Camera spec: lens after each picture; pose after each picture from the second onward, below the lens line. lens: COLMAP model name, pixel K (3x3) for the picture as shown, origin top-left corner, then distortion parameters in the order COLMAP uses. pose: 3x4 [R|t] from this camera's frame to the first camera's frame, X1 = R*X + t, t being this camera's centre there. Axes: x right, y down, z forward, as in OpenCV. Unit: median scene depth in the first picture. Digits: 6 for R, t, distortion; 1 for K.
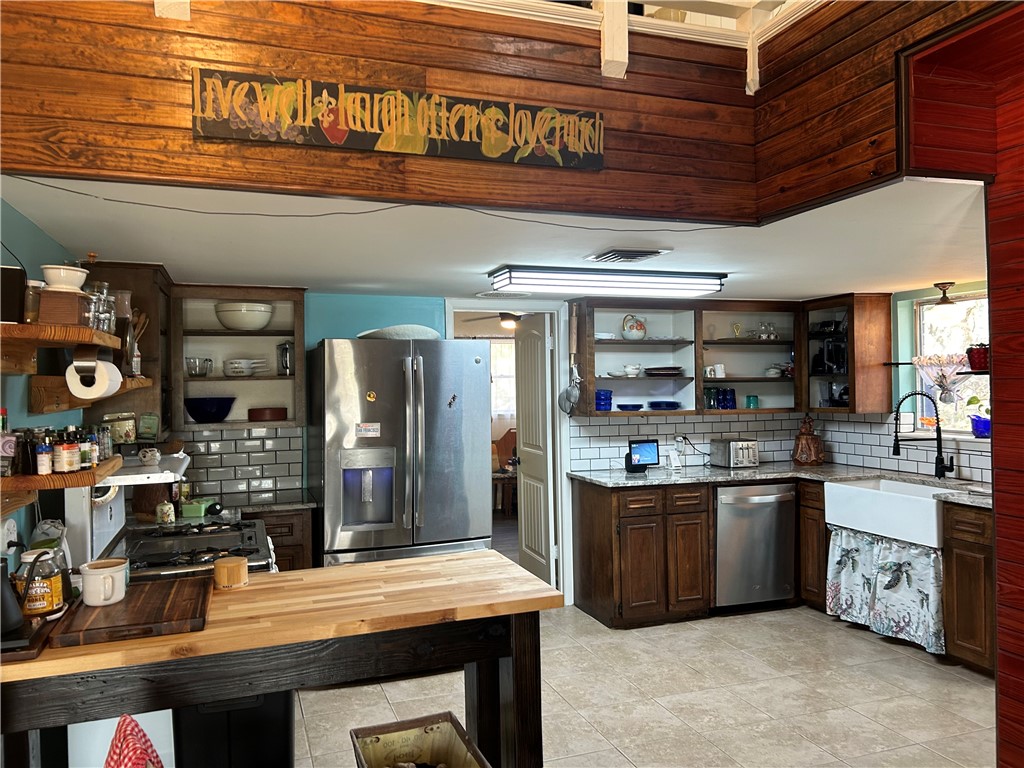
lens RADIAL K [[775.0, 0, 511.5], [0, 775.0, 379.2], [0, 0, 1]] dist [0.050536, -0.051449]
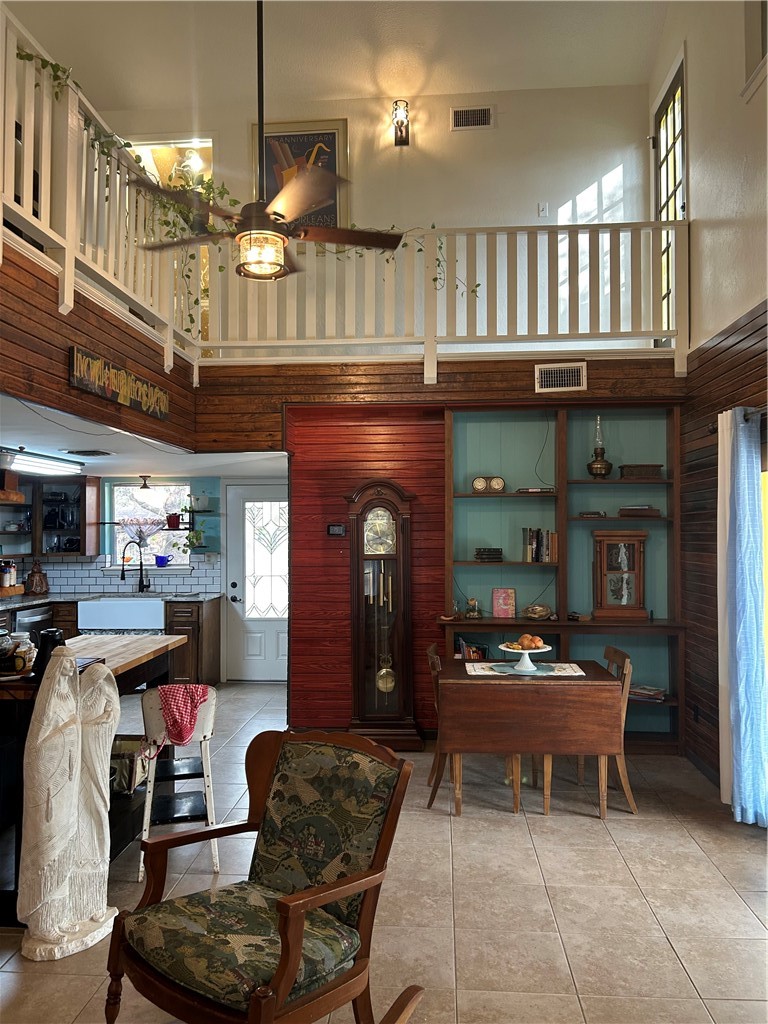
lens RADIAL K [[775.0, 0, 393.3], [0, 775.0, 518.8], [0, 0, 1]] dist [0.050536, -0.051449]
pose [[0.394227, 0.026126, 0.918642, -0.973959], [-0.004587, 0.999639, -0.026461, 0.013759], [-0.919002, 0.006218, 0.394205, -0.183453]]
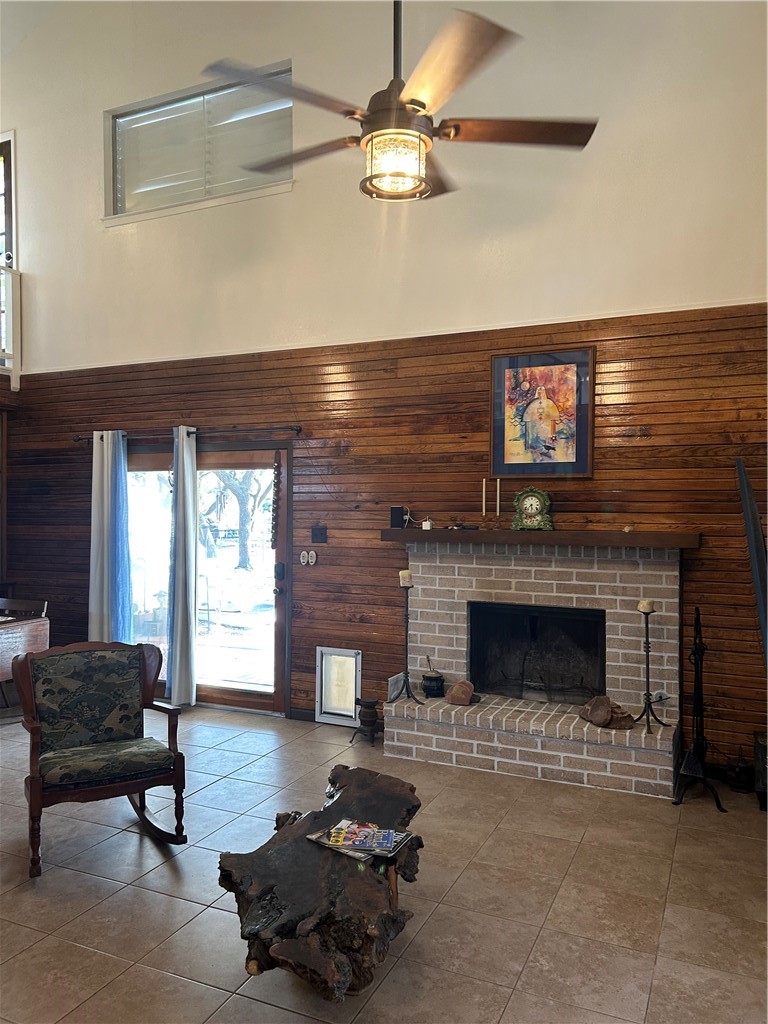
lens RADIAL K [[775.0, 0, 378.2], [0, 775.0, 517.7], [0, 0, 1]] dist [0.050536, -0.051449]
pose [[-0.712238, 0.005518, 0.701917, -1.372506], [0.005155, 0.999983, -0.002630, 0.024531], [-0.701919, 0.001745, -0.712254, 0.606515]]
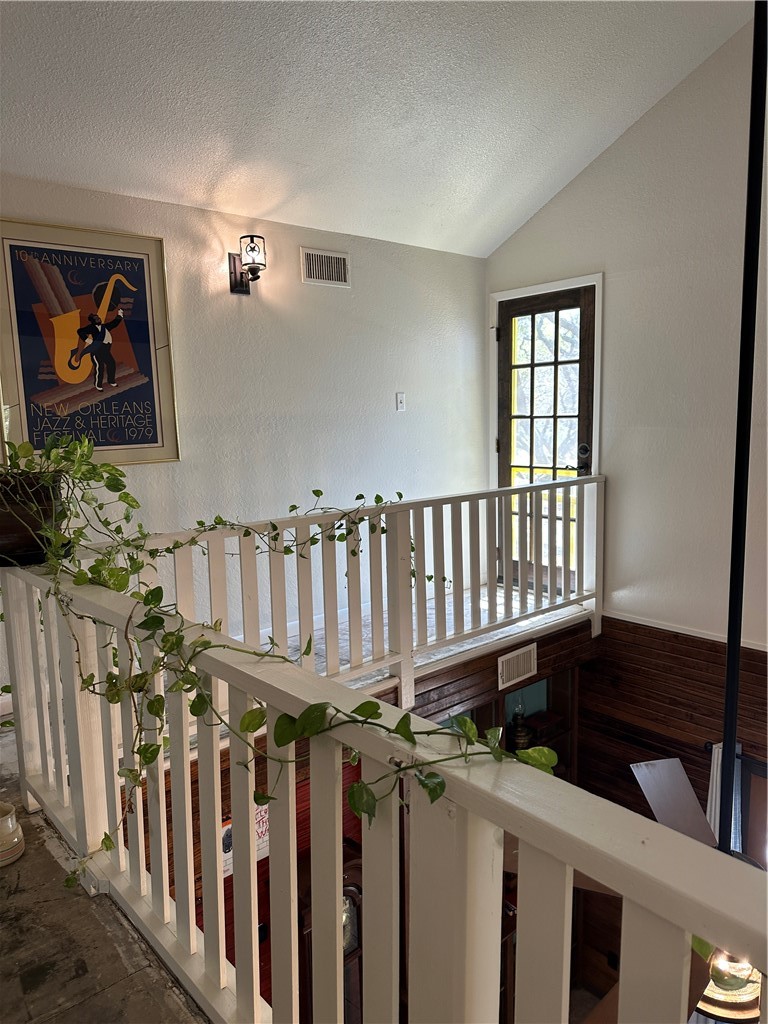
lens RADIAL K [[714.7, 0, 374.4], [0, 714.7, 520.5], [0, 0, 1]] dist [0.092604, -0.104252]
pose [[-0.361096, -0.113949, 0.925541, -0.471744], [0.027409, 0.990781, 0.132674, -0.663895], [-0.932126, 0.073276, -0.354643, 0.684213]]
